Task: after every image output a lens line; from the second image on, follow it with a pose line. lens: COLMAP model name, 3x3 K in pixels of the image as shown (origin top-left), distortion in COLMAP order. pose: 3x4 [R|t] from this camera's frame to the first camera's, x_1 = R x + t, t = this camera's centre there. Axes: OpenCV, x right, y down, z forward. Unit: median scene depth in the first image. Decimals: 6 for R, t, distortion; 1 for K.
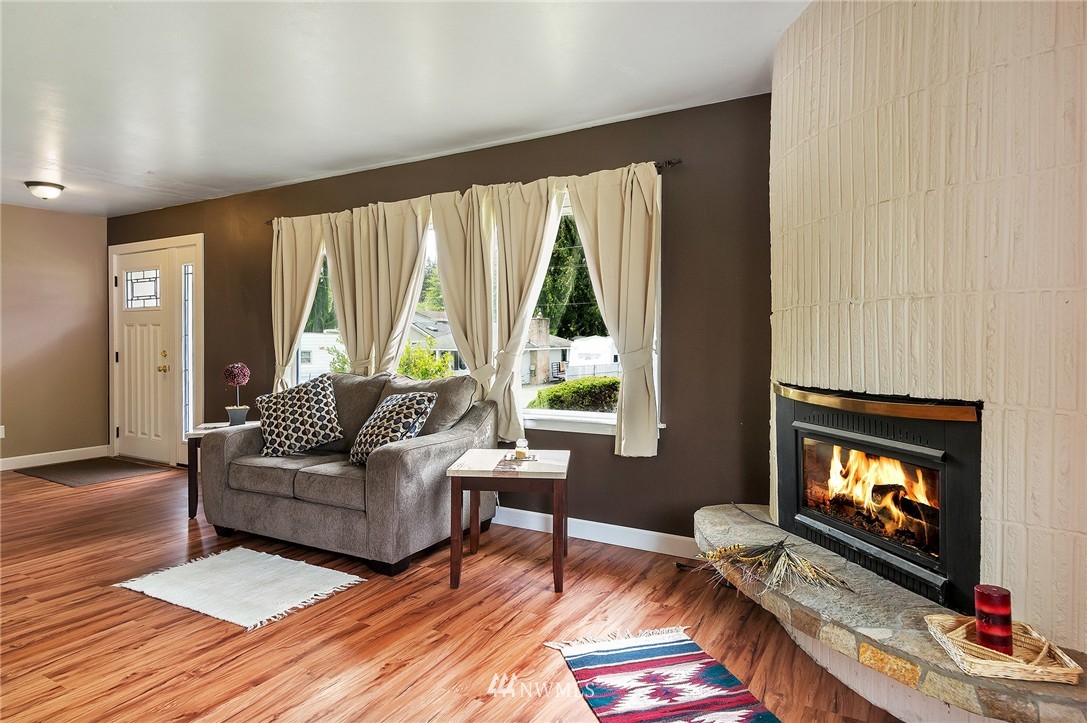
lens RADIAL K [[628.7, 0, 540.3], [0, 628.7, 351.0], [0, 0, 1]] dist [0.001566, -0.000036]
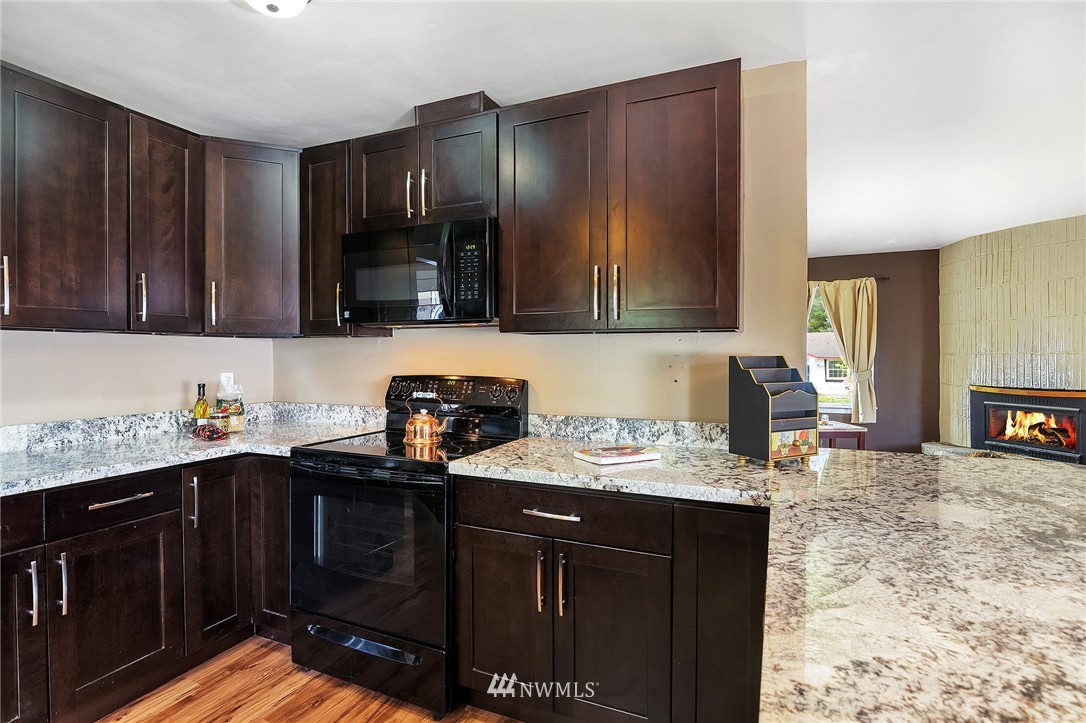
lens RADIAL K [[522.8, 0, 545.0], [0, 522.8, 359.2], [0, 0, 1]] dist [-0.015126, -0.000164]
pose [[0.992865, -0.002420, 0.119220, -1.104476], [0.003860, 0.999922, -0.011844, -0.022092], [-0.119183, 0.012220, 0.992797, -0.548909]]
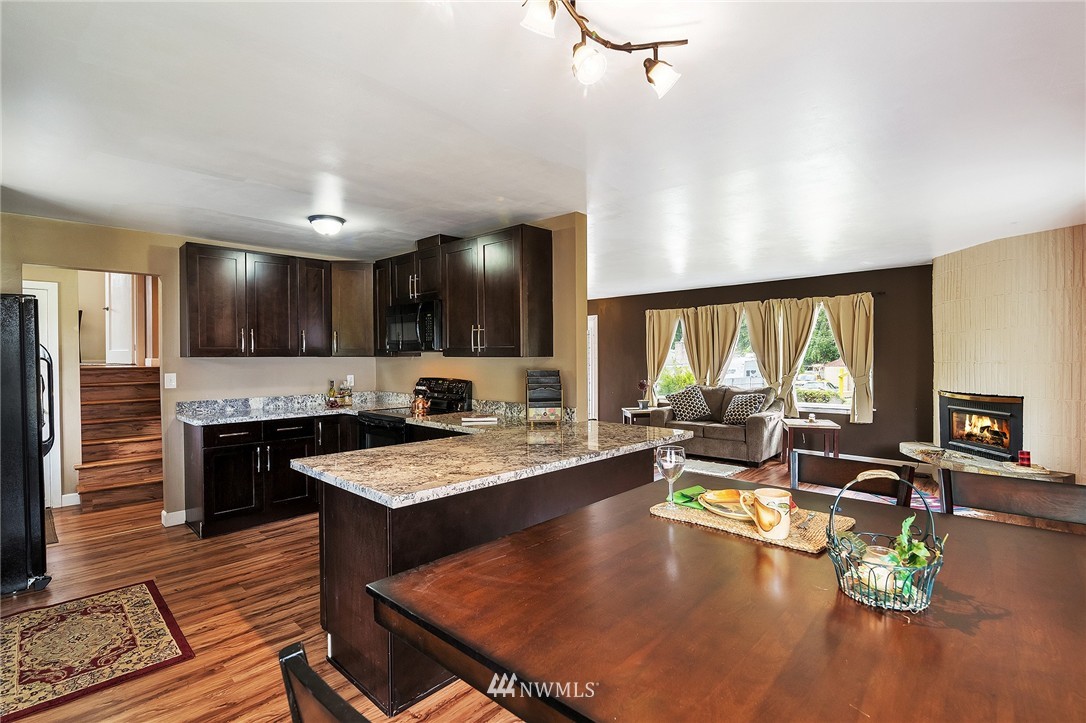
lens RADIAL K [[509.5, 0, 543.0], [0, 509.5, 361.5], [0, 0, 1]] dist [-0.014213, 0.000316]
pose [[0.974076, -0.003018, -0.226203, -0.568352], [0.001122, 0.999963, -0.008508, -0.040503], [0.226220, 0.008034, 0.974043, -1.061357]]
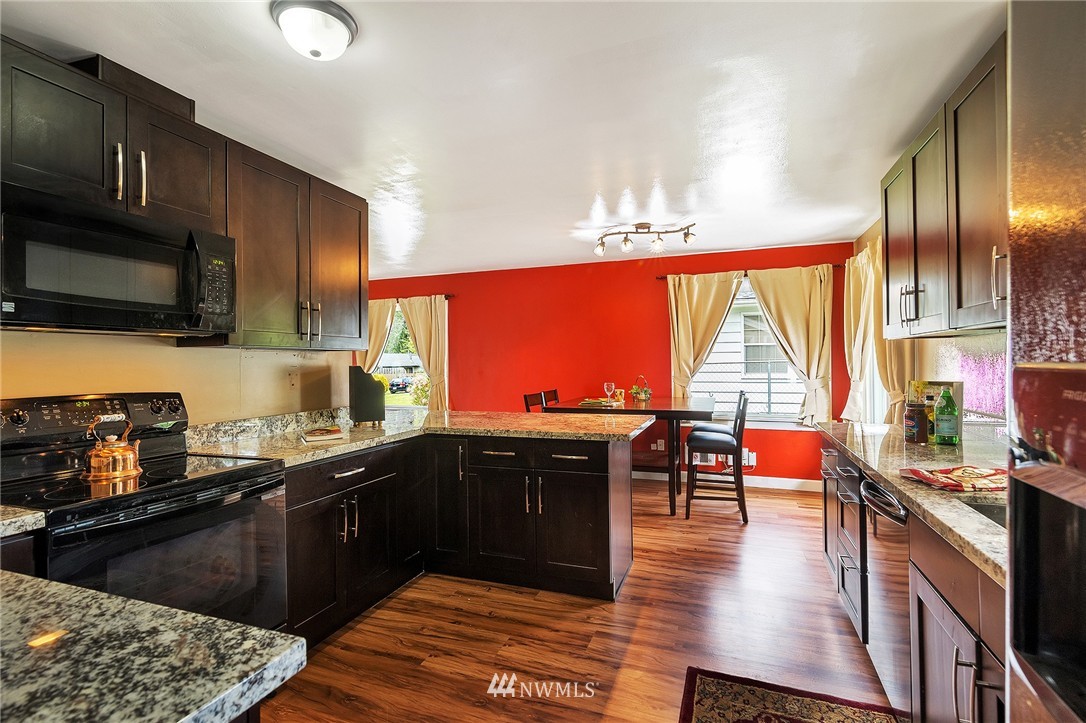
lens RADIAL K [[509.5, 0, 543.0], [0, 509.5, 361.5], [0, 0, 1]] dist [-0.014213, 0.000316]
pose [[-0.178534, 0.003776, 0.983927, -1.803930], [0.032788, 0.999460, 0.002114, -0.029913], [-0.983387, 0.032638, -0.178561, -0.198210]]
